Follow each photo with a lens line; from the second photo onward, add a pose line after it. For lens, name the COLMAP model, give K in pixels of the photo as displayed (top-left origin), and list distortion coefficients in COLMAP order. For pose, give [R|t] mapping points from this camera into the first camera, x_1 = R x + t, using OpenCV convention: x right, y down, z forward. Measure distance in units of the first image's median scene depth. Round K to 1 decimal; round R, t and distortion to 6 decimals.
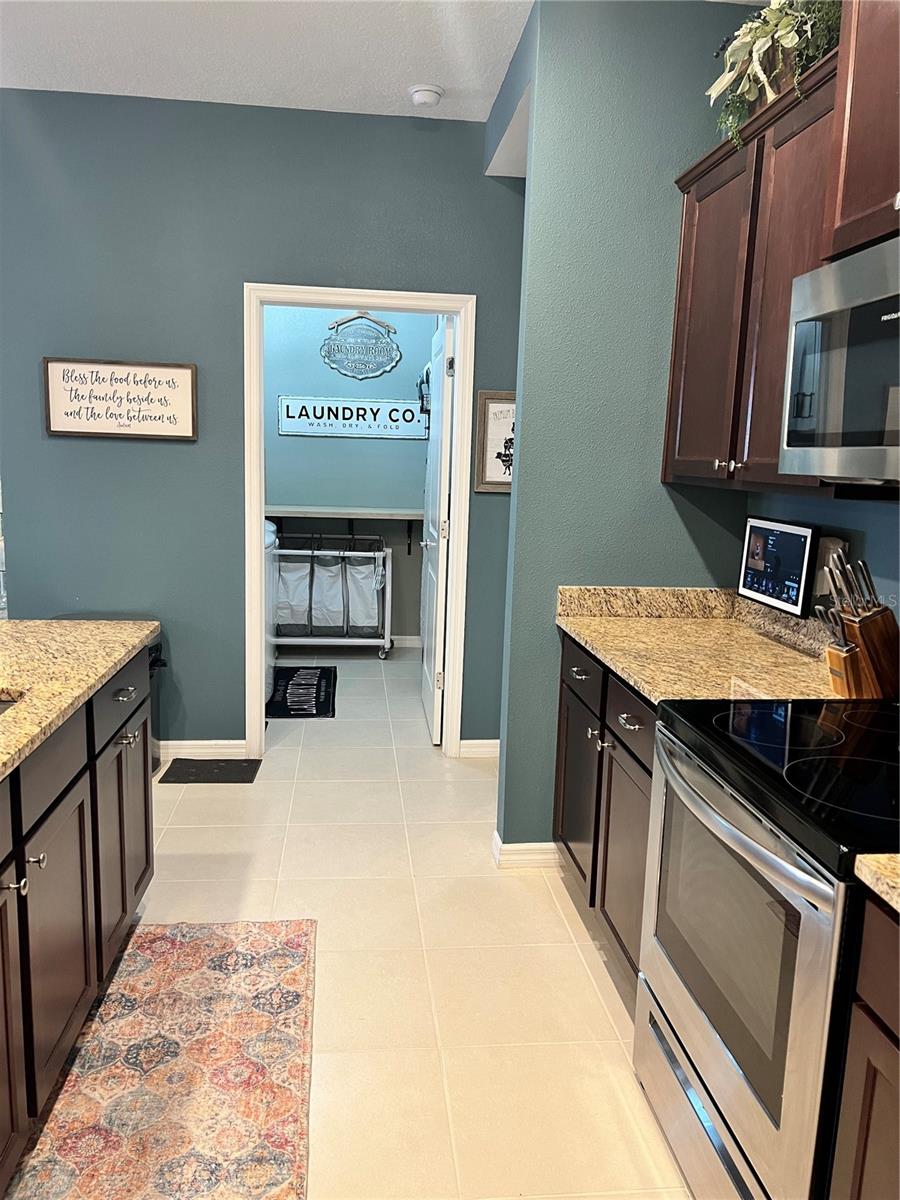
lens RADIAL K [[897.5, 0, 458.6], [0, 897.5, 612.4], [0, 0, 1]] dist [0.082532, -0.103184]
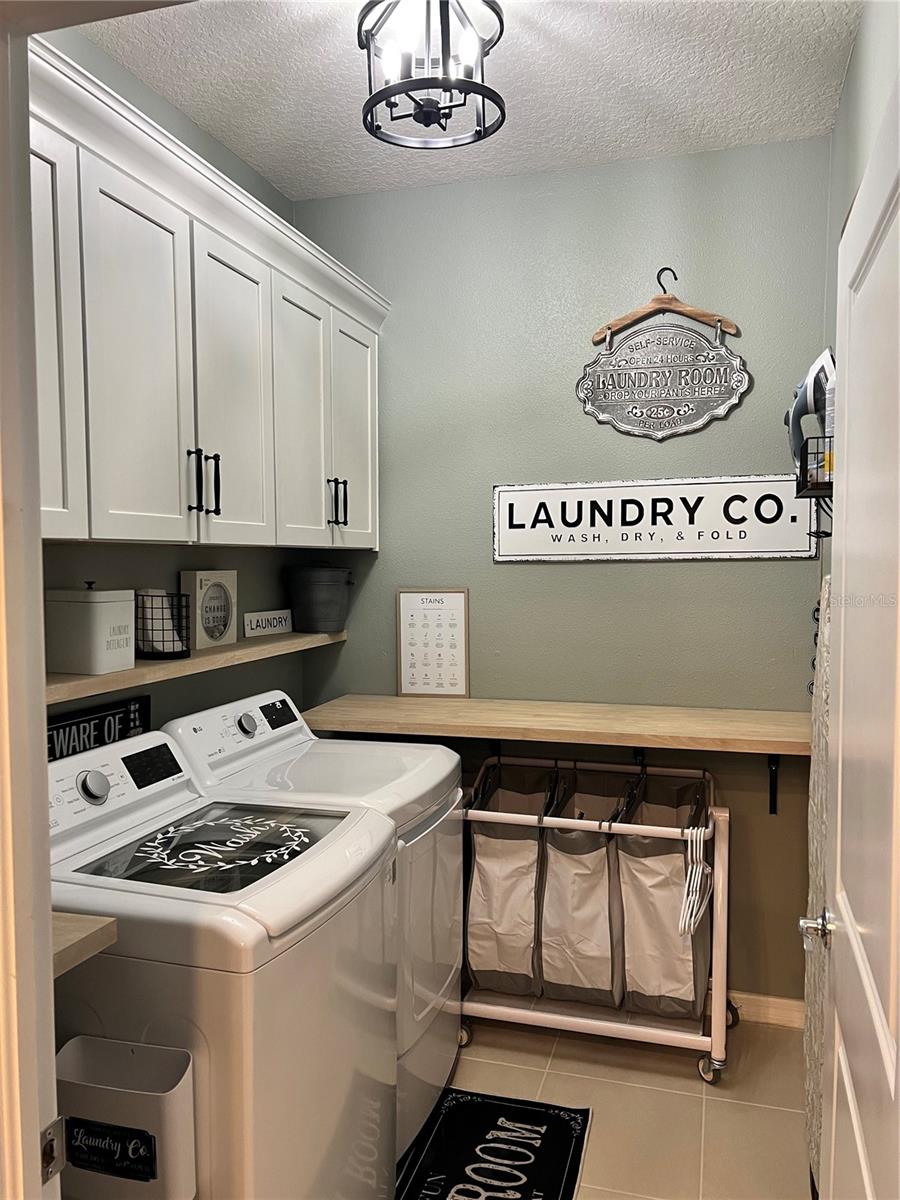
lens RADIAL K [[897.5, 0, 458.6], [0, 897.5, 612.4], [0, 0, 1]] dist [0.082532, -0.103184]
pose [[0.920525, -0.012587, -0.390481, -0.022488], [-0.030861, 0.994015, -0.104794, -0.116100], [0.389463, 0.108516, 0.914627, 0.538999]]
